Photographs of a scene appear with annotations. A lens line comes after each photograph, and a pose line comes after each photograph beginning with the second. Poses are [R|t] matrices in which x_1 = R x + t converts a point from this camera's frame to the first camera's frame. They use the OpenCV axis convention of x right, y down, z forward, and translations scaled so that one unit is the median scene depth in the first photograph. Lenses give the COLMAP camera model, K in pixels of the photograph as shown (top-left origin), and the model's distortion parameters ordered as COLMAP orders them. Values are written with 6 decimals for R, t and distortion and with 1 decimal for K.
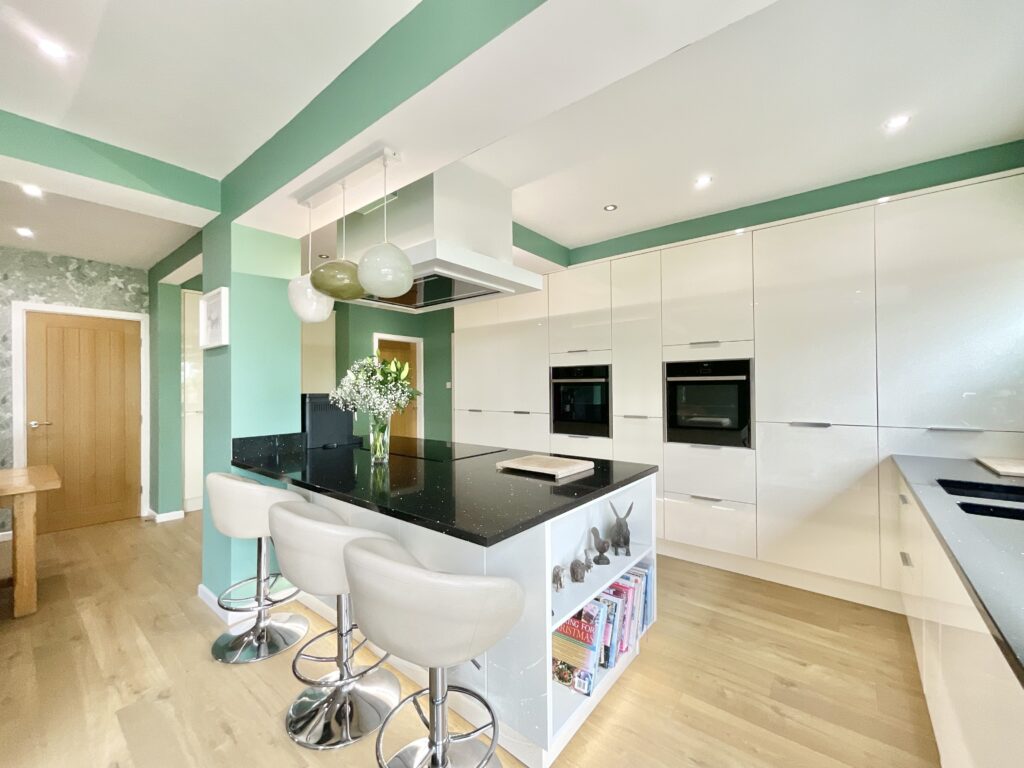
lens RADIAL K [[418.2, 0, 513.1], [0, 418.2, 385.4], [0, 0, 1]] dist [0.000860, 0.000544]
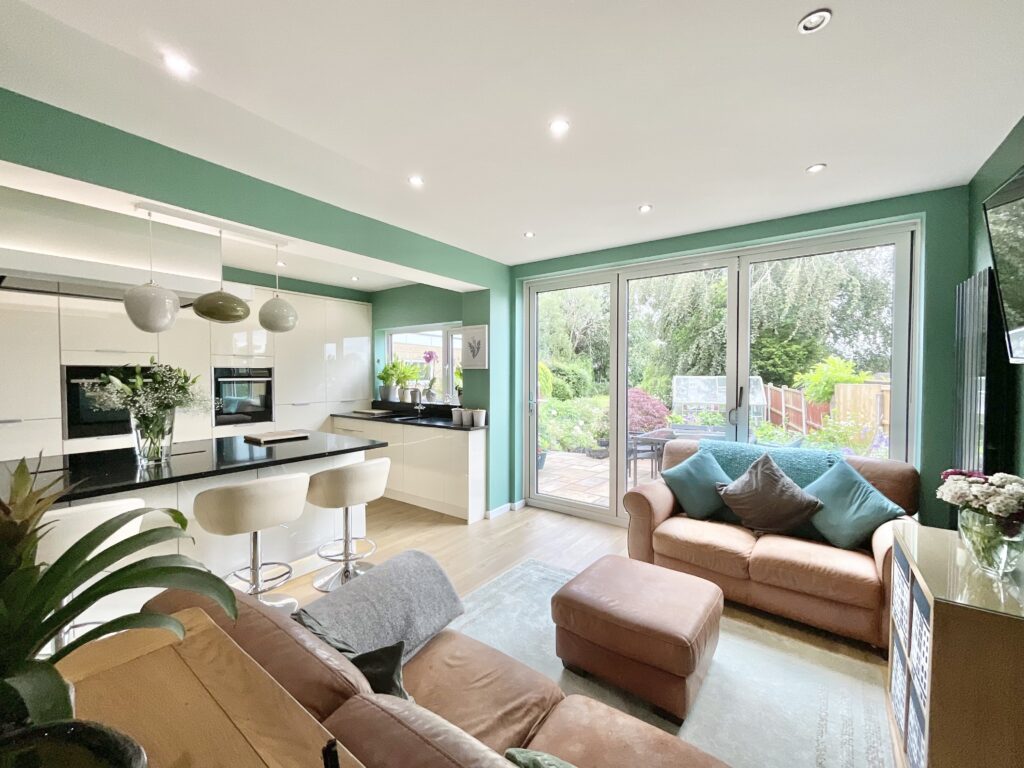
lens RADIAL K [[418.2, 0, 512.7], [0, 418.2, 384.8], [0, 0, 1]] dist [0.000860, 0.000544]
pose [[-0.047376, -0.019866, 0.998680, -1.067605], [-0.002249, 0.999802, 0.019781, -0.029129], [-0.998875, -0.001309, -0.047411, 0.123289]]
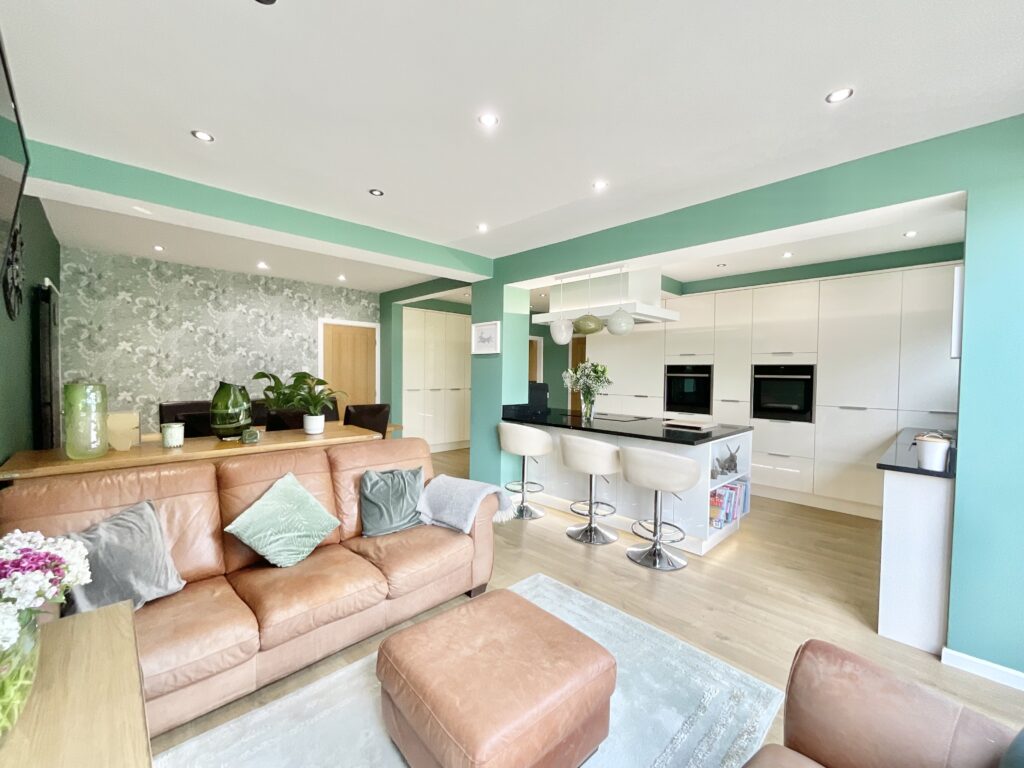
lens RADIAL K [[418.2, 0, 513.4], [0, 418.2, 383.7], [0, 0, 1]] dist [0.000860, 0.000544]
pose [[0.992459, 0.024152, -0.120171, -0.318711], [-0.020440, 0.999278, 0.032024, -0.019692], [0.120857, -0.029326, 0.992237, -0.613493]]
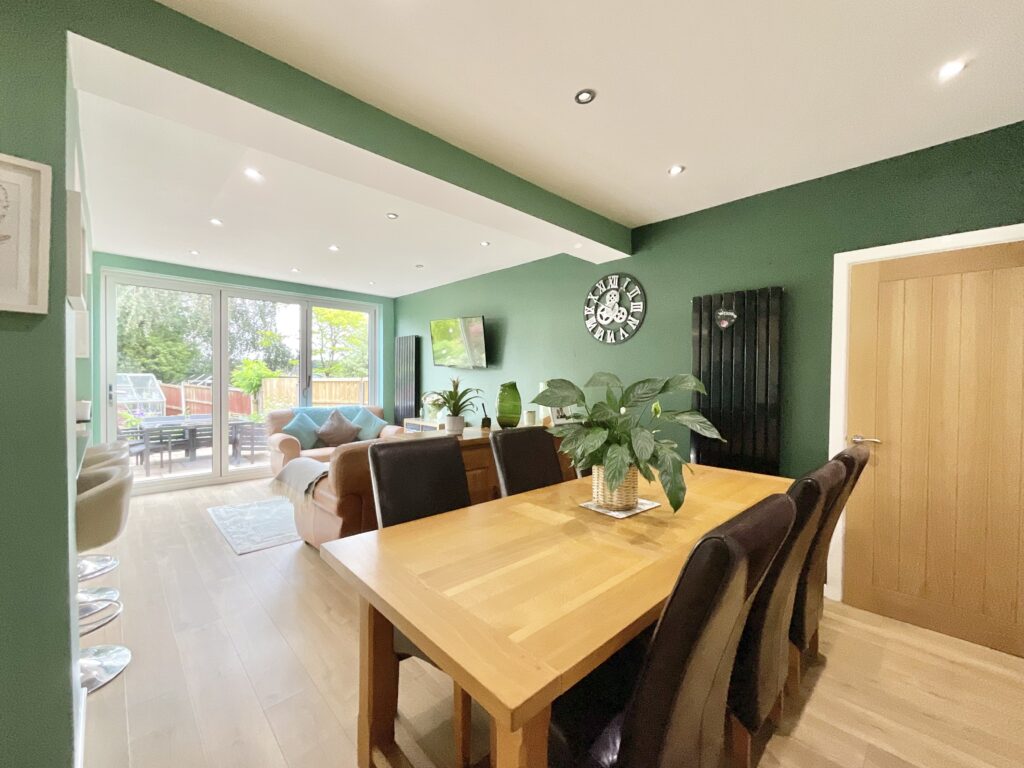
lens RADIAL K [[418.2, 0, 513.9], [0, 418.2, 382.0], [0, 0, 1]] dist [0.000860, 0.000544]
pose [[-0.991726, -0.002180, 0.128353, -1.174956], [-0.001077, 0.999962, 0.008660, 0.008114], [-0.128367, 0.008450, -0.991691, 1.246465]]
